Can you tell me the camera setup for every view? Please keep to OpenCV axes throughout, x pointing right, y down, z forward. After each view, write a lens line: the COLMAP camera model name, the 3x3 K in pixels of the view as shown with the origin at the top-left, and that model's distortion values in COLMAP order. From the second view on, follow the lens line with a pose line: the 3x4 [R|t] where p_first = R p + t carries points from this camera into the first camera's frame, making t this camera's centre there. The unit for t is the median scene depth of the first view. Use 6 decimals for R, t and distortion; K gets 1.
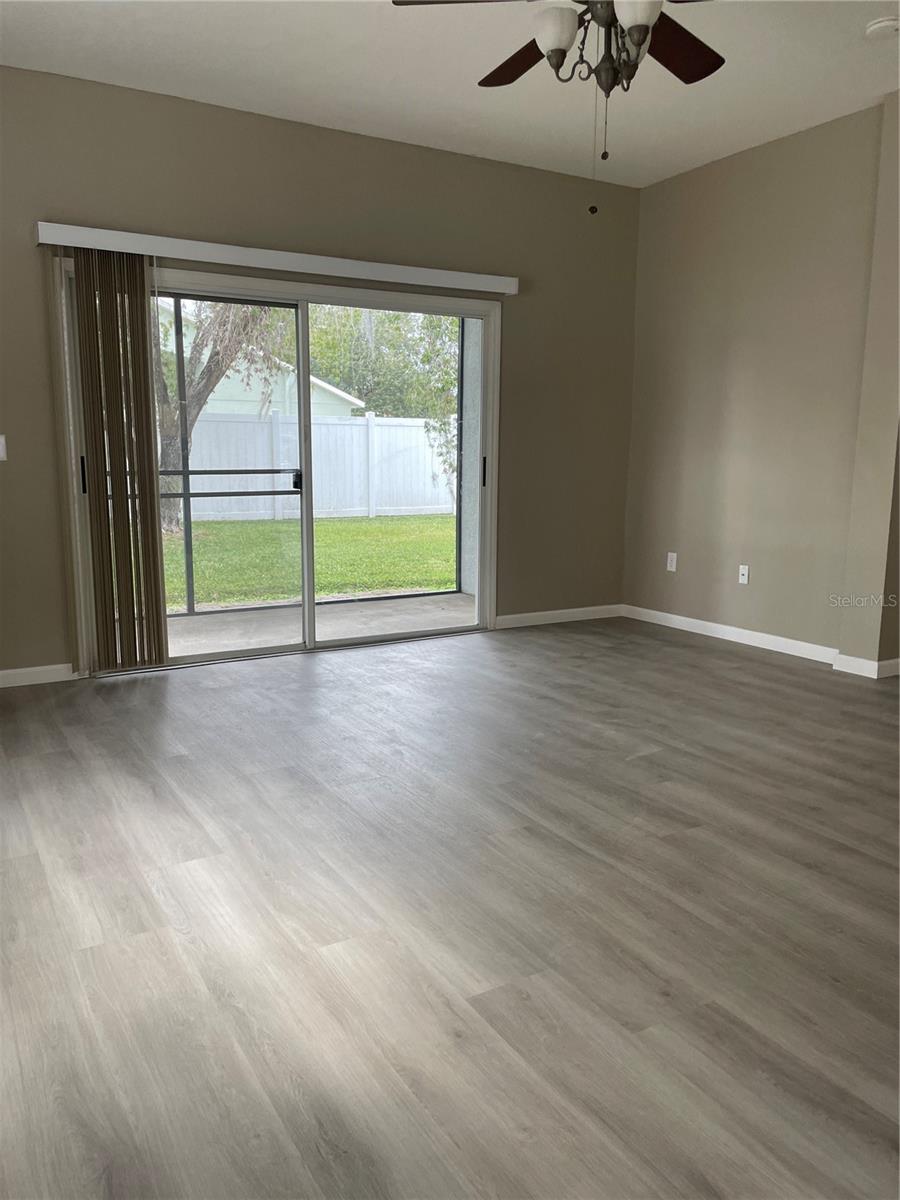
lens RADIAL K [[908.5, 0, 447.5], [0, 908.5, 599.1], [0, 0, 1]] dist [0.004288, 0.000846]
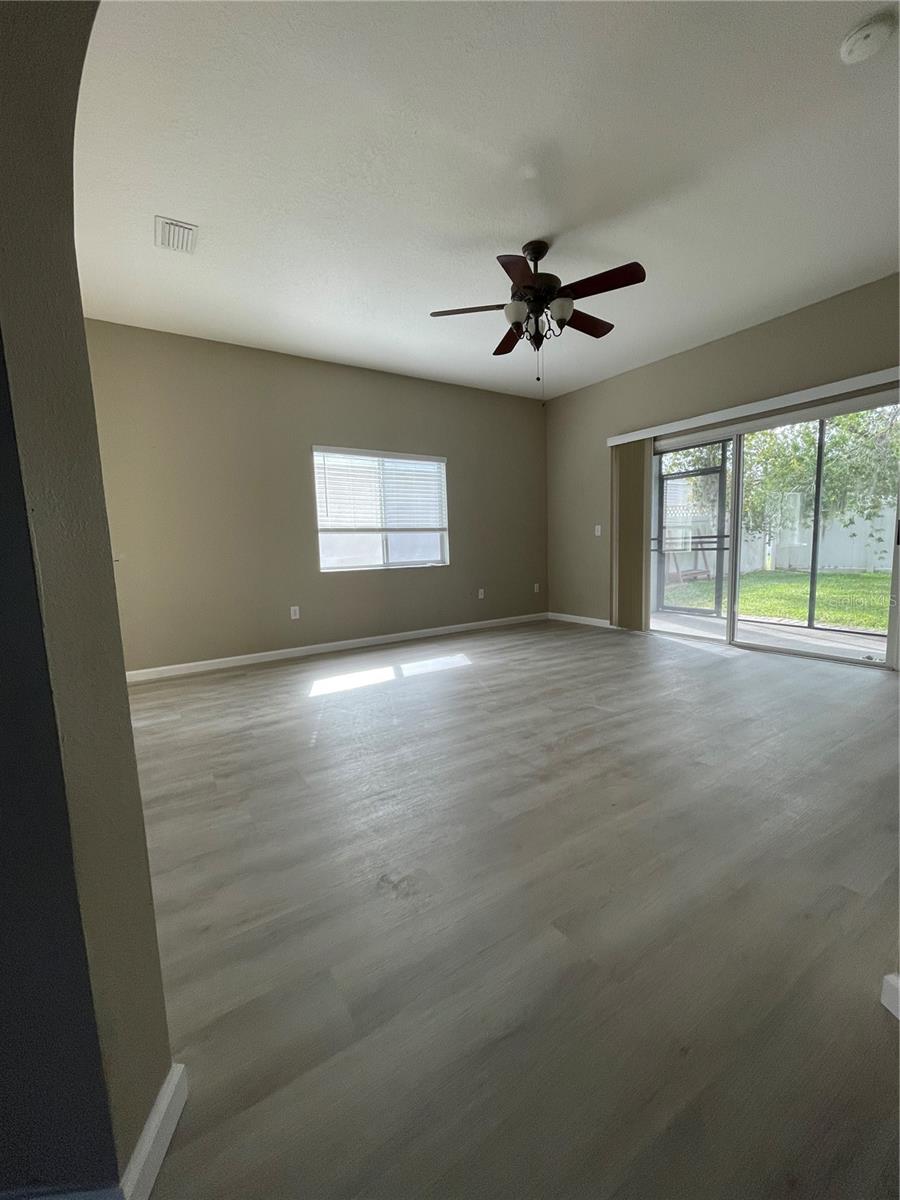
lens RADIAL K [[487.9, 0, 451.0], [0, 487.9, 600.7], [0, 0, 1]] dist [-0.004038, 0.001481]
pose [[0.059323, 0.115493, -0.991535, 1.051470], [-0.131903, 0.985482, 0.106896, -0.080311], [0.989486, 0.124445, 0.073696, 0.639781]]
